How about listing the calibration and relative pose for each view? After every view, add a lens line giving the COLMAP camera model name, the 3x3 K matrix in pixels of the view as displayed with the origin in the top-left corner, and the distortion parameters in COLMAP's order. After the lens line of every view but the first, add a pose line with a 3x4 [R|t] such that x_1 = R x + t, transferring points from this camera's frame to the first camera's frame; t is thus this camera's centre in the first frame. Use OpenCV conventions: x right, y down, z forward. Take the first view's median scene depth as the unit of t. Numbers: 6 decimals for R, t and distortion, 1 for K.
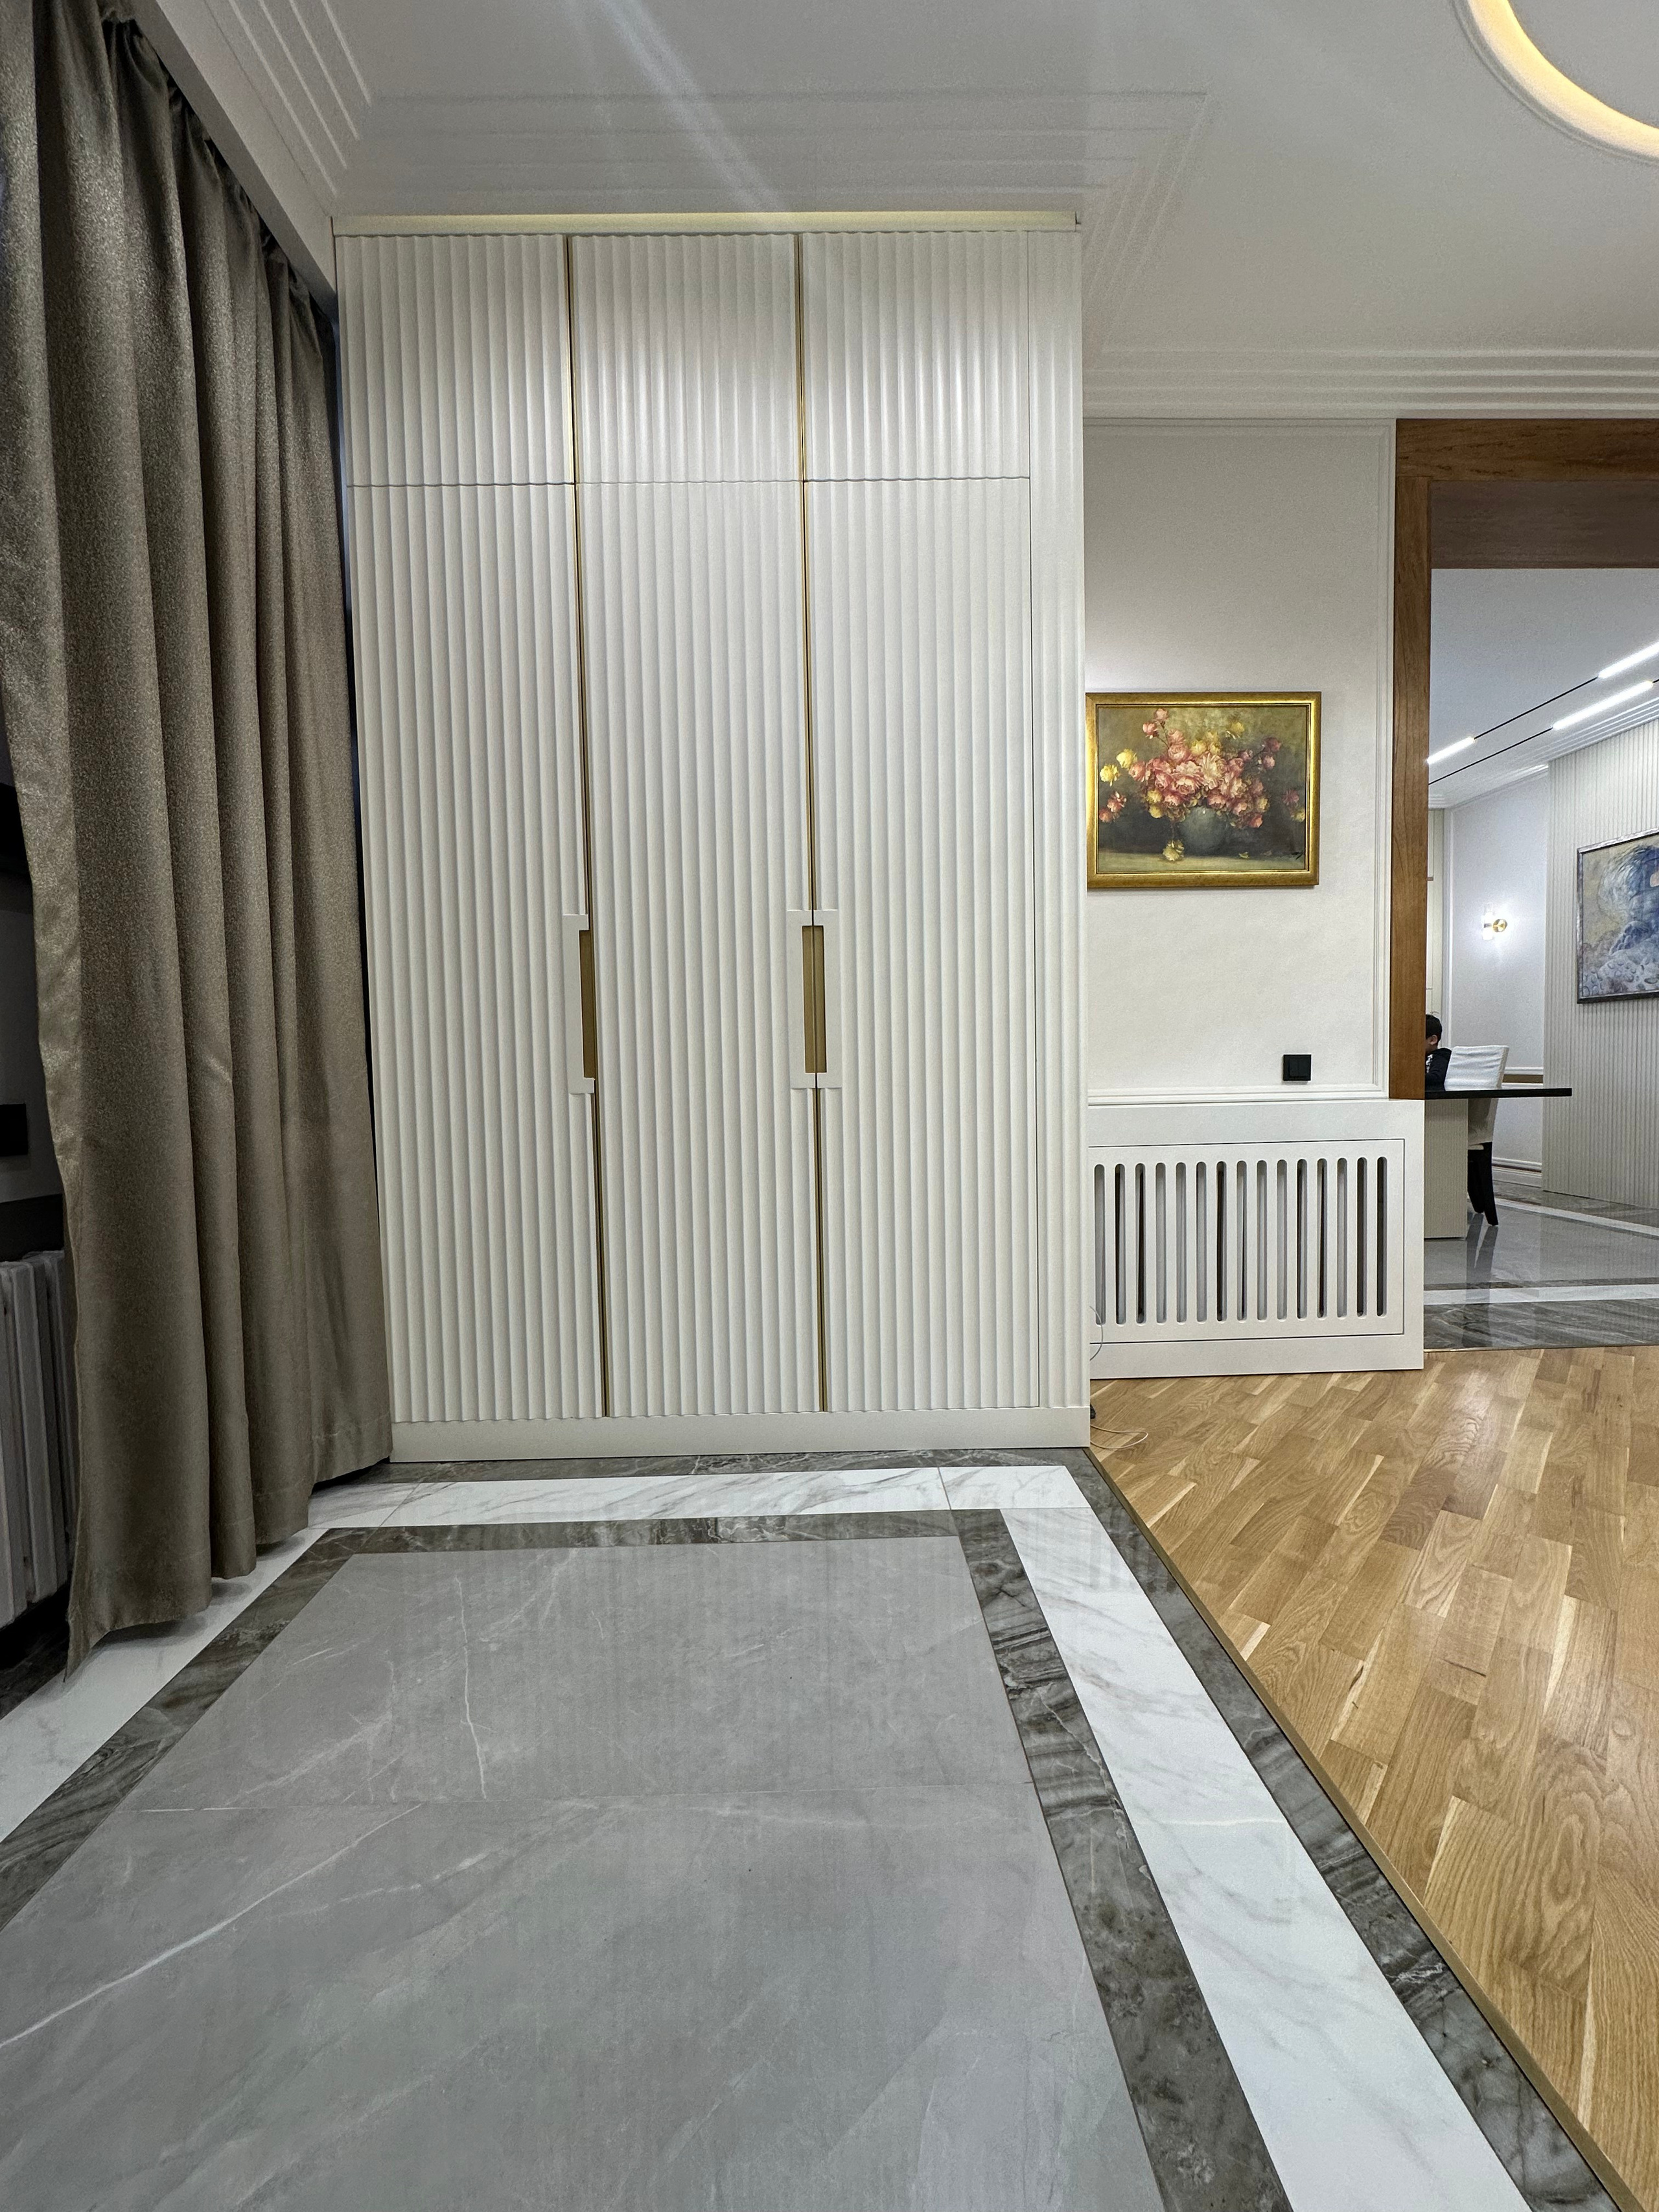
lens RADIAL K [[881.5, 0, 829.5], [0, 881.5, 1106.0], [0, 0, 1]] dist [-0.001091, 0.000031]
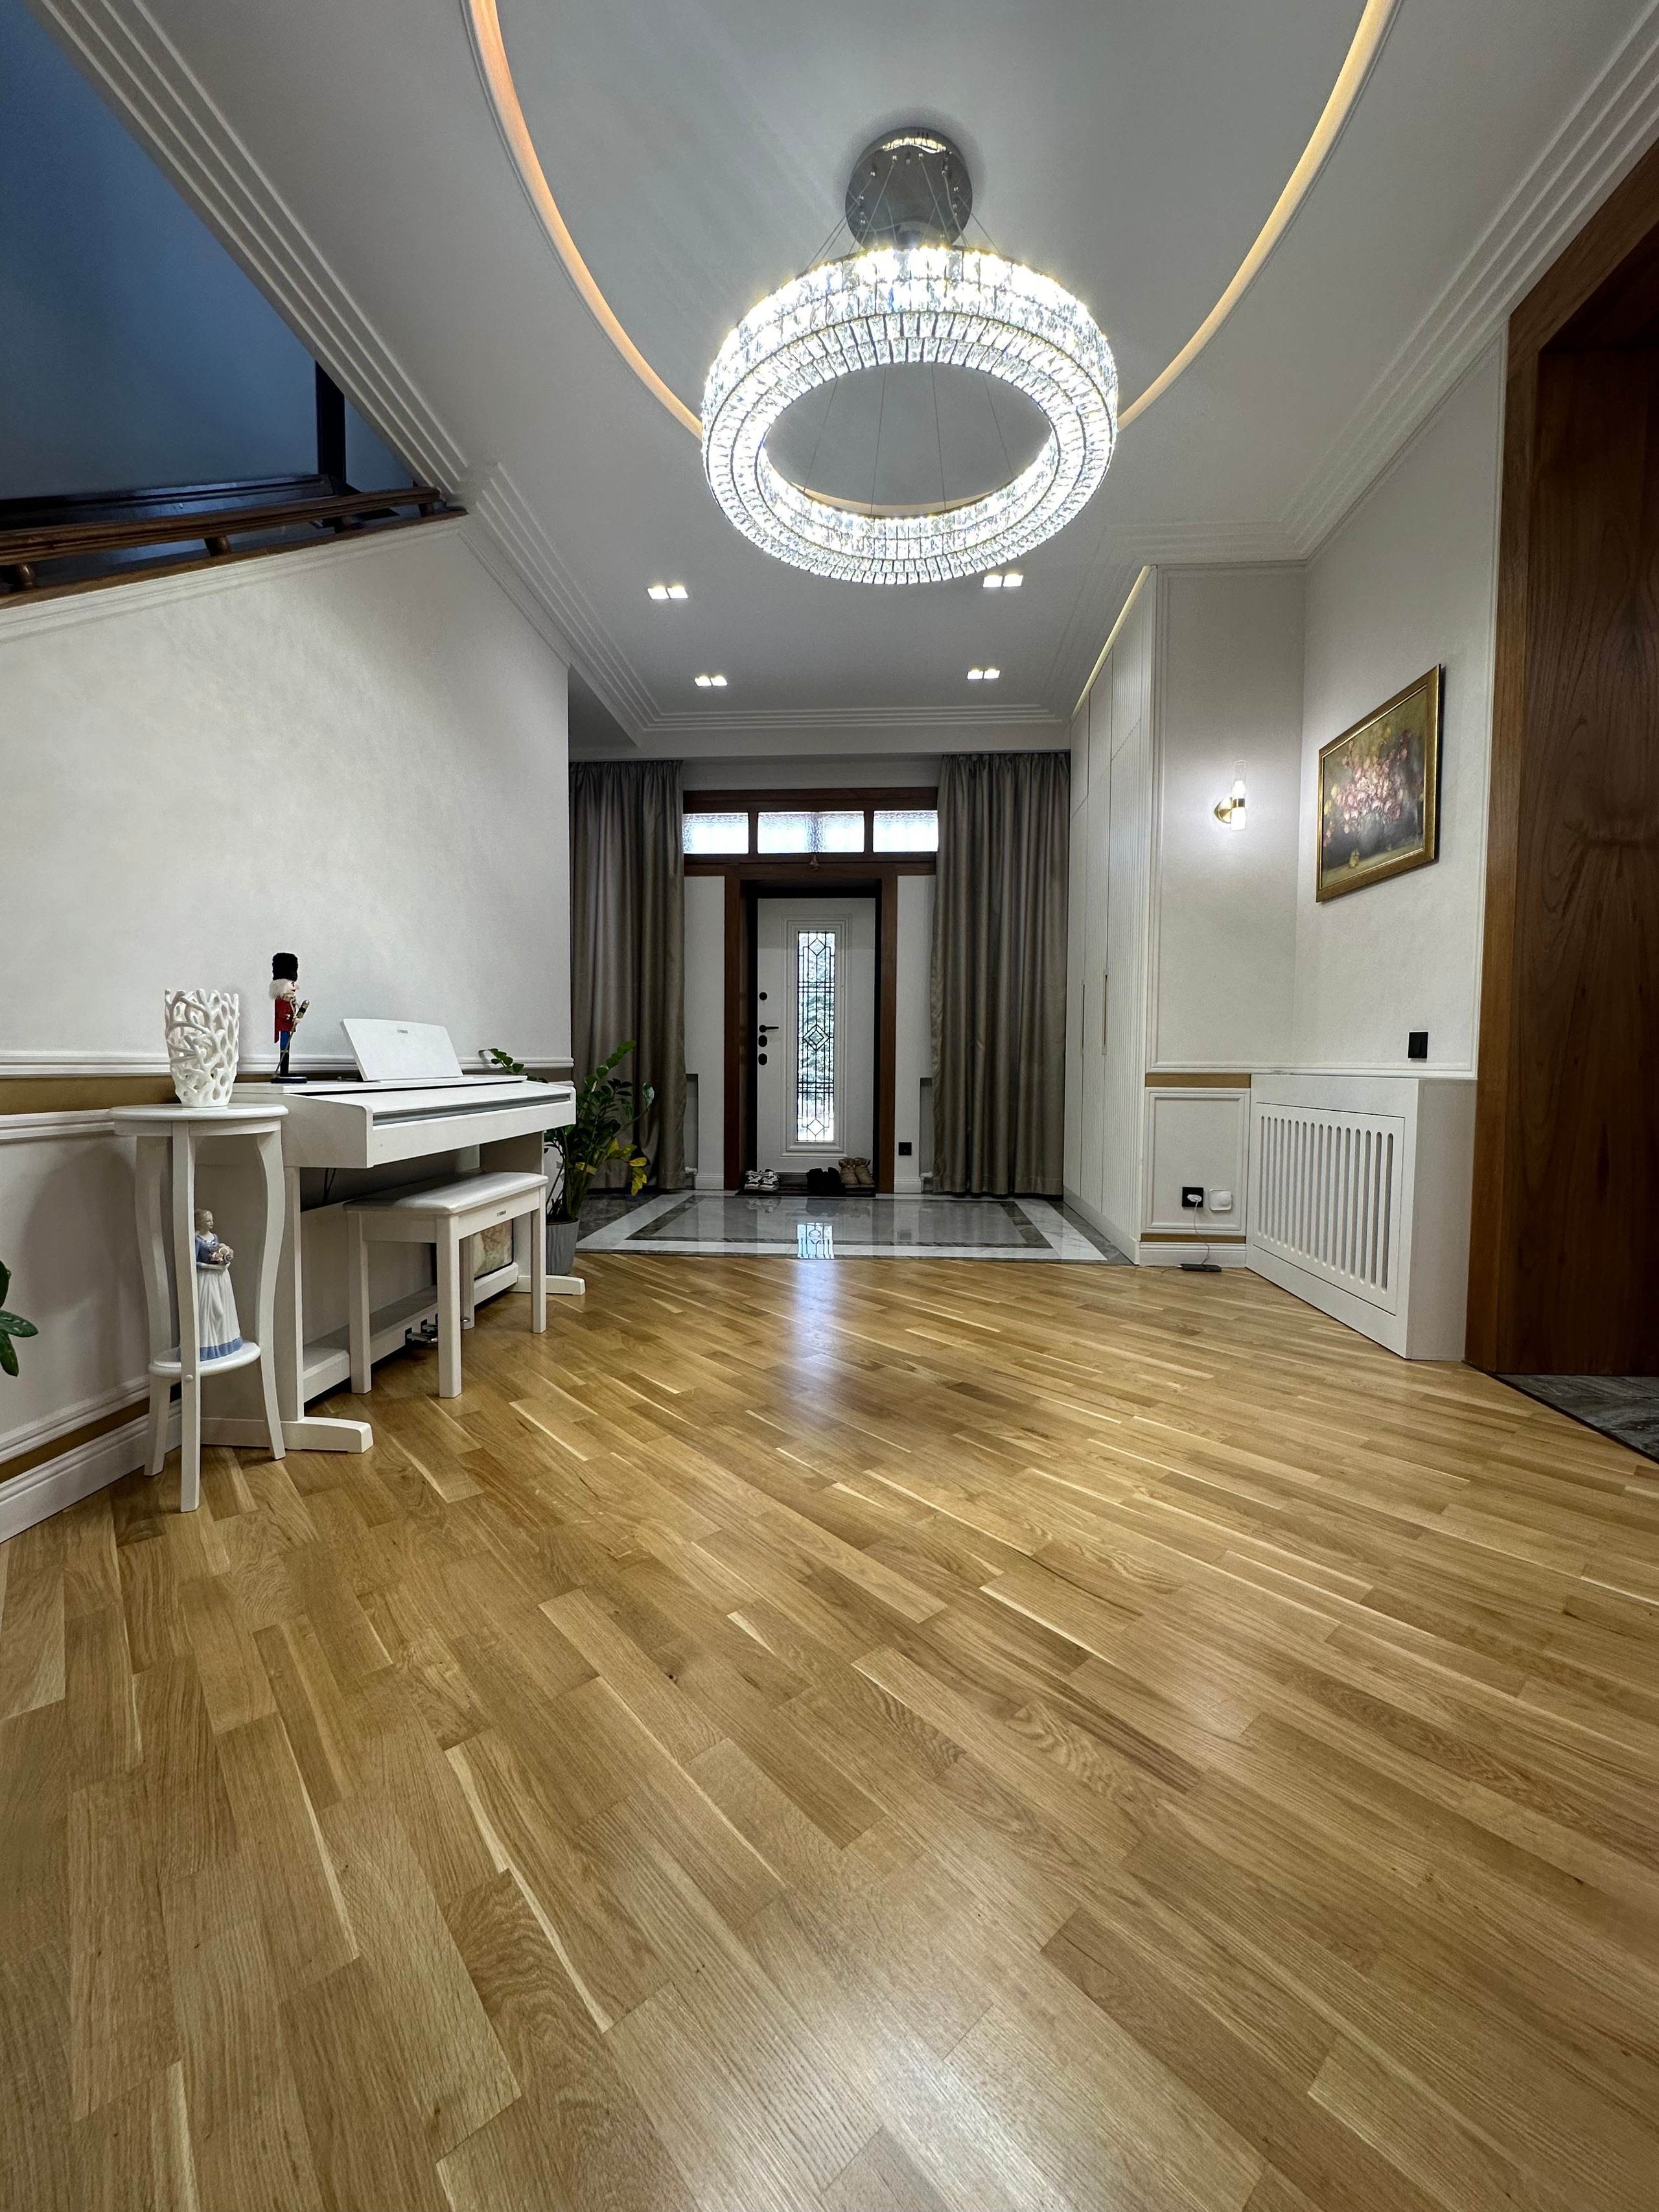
lens RADIAL K [[881.5, 0, 829.5], [0, 881.5, 1106.0], [0, 0, 1]] dist [-0.001091, 0.000031]
pose [[-0.093255, 0.065567, -0.993481, 1.621883], [-0.050896, 0.996211, 0.070525, -0.011149], [0.994341, 0.057141, -0.089564, 0.433483]]
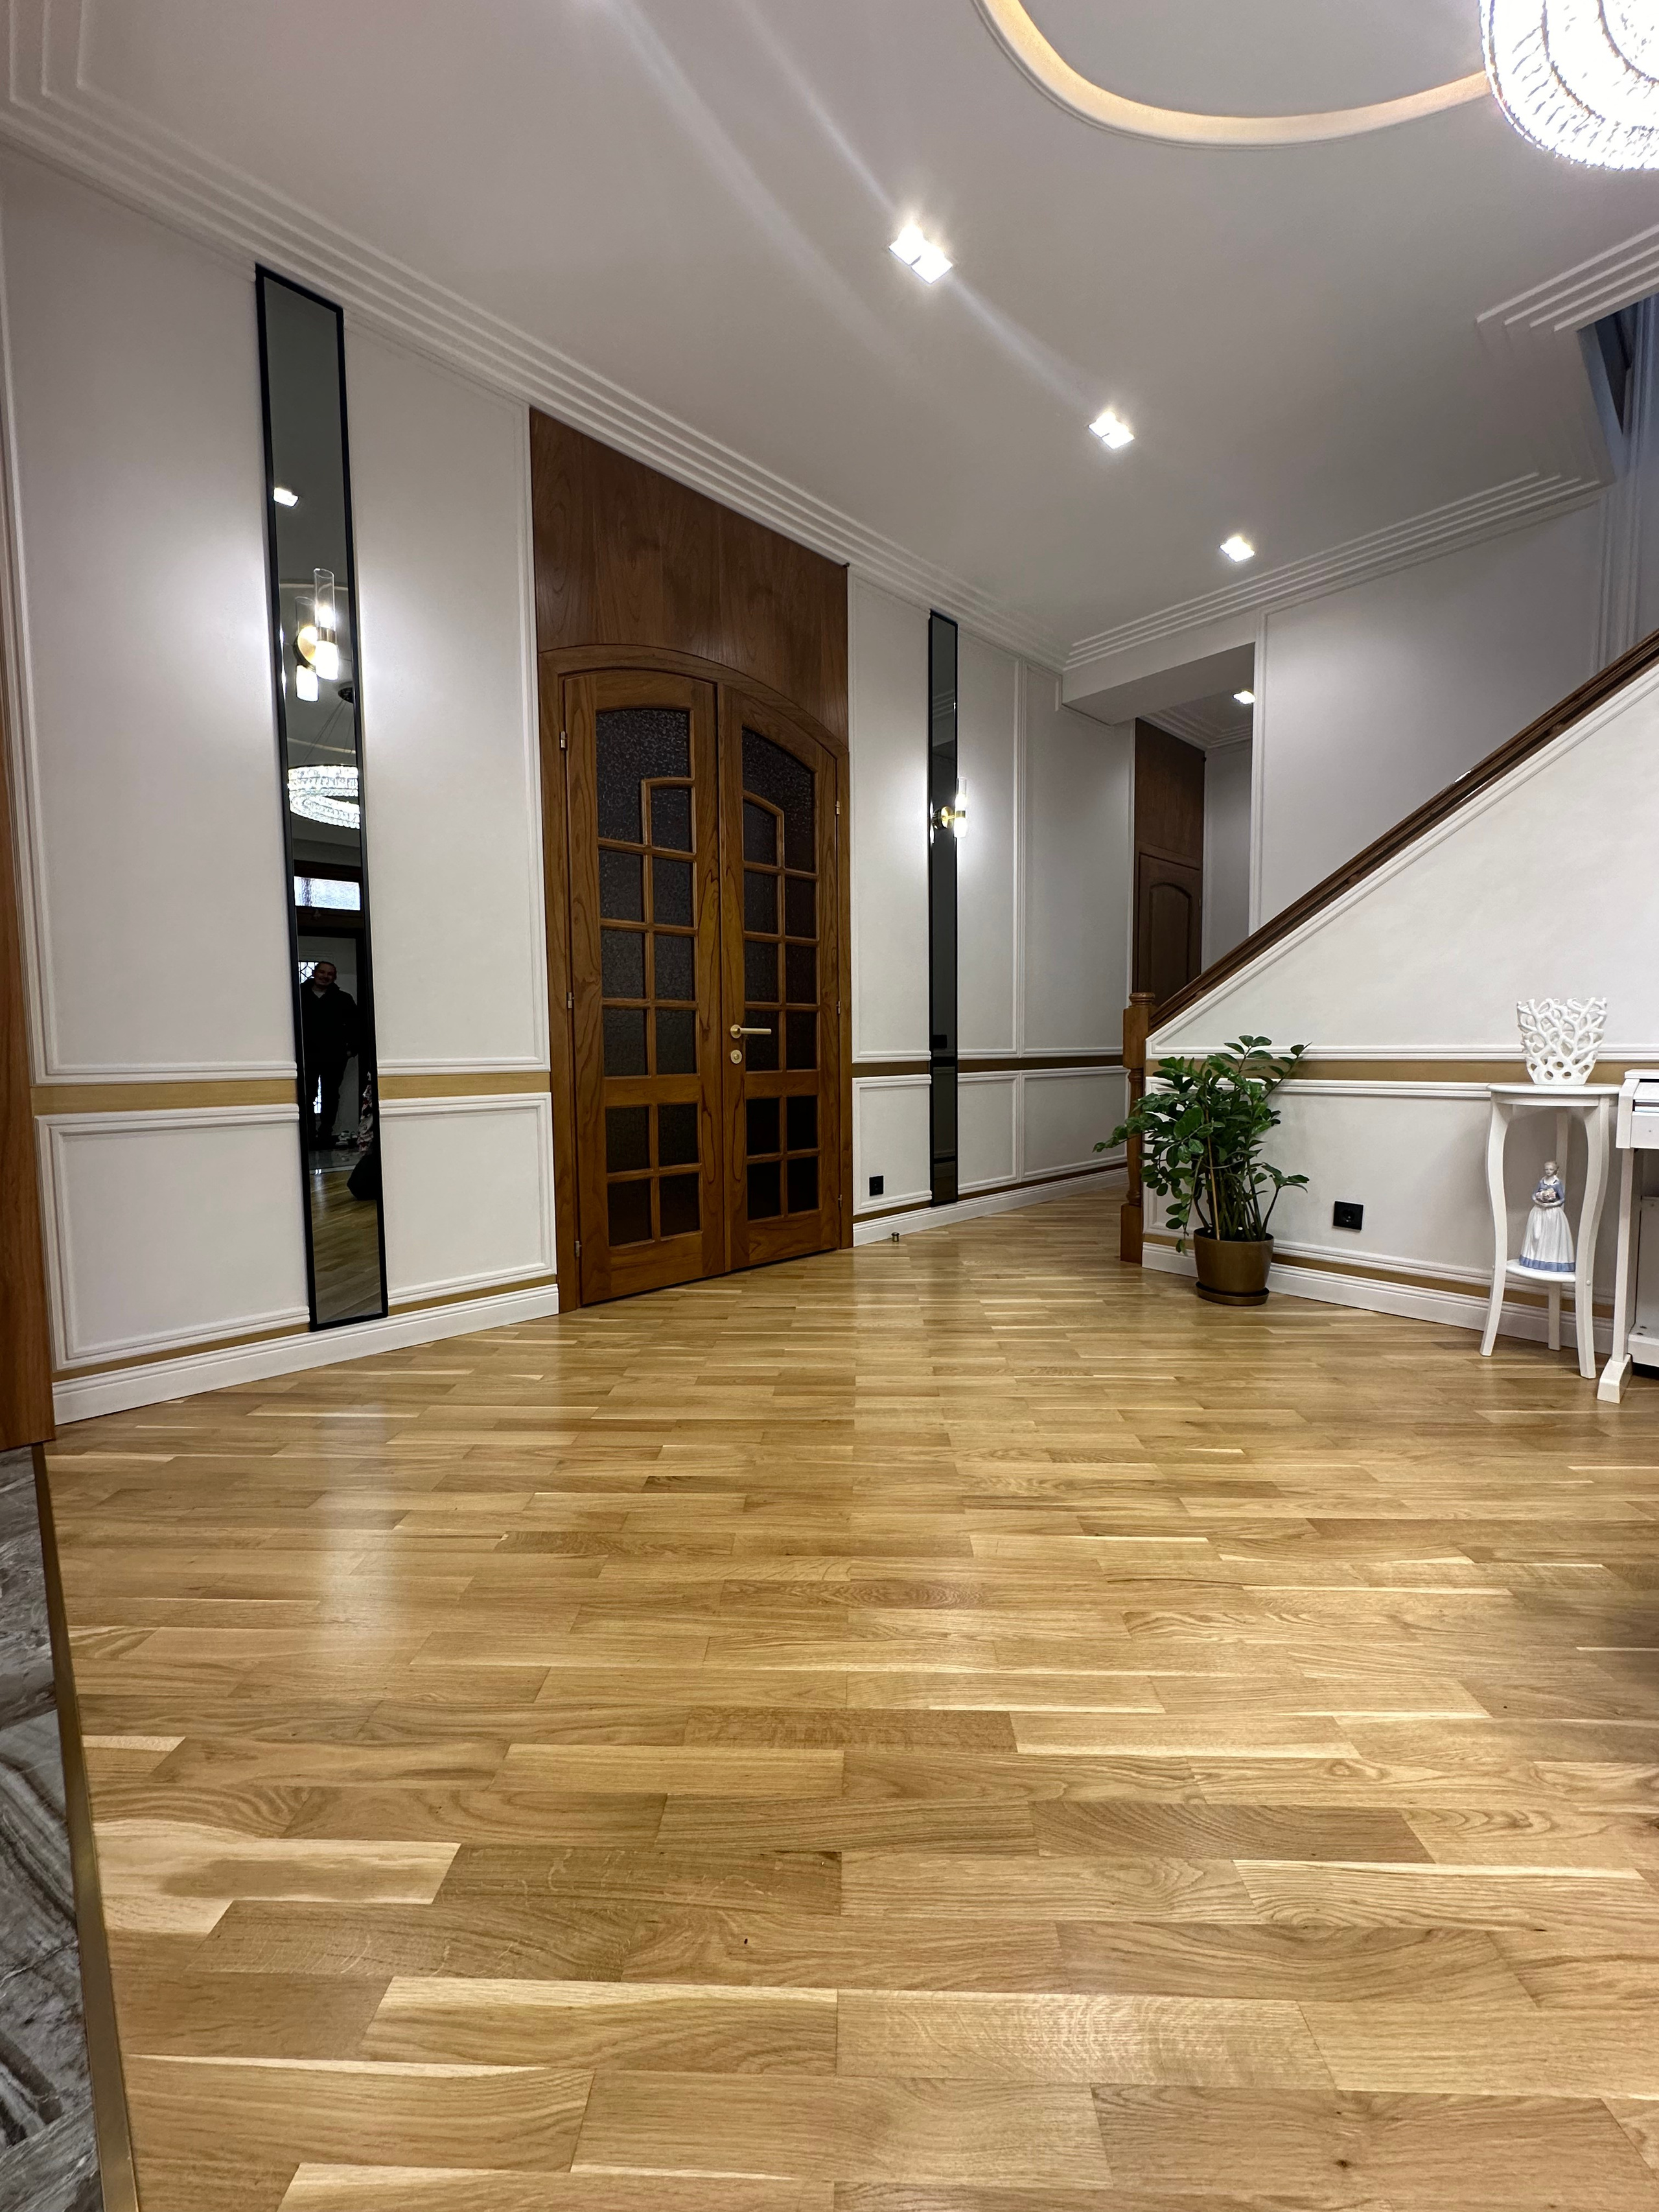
lens RADIAL K [[877.6, 0, 823.4], [0, 877.6, 1108.7], [0, 0, 1]] dist [0.002026, -0.000026]
pose [[-0.655824, -0.023666, 0.754543, 0.847593], [0.059907, 0.994725, 0.083268, -0.034756], [-0.752533, 0.099812, -0.650946, 1.026084]]
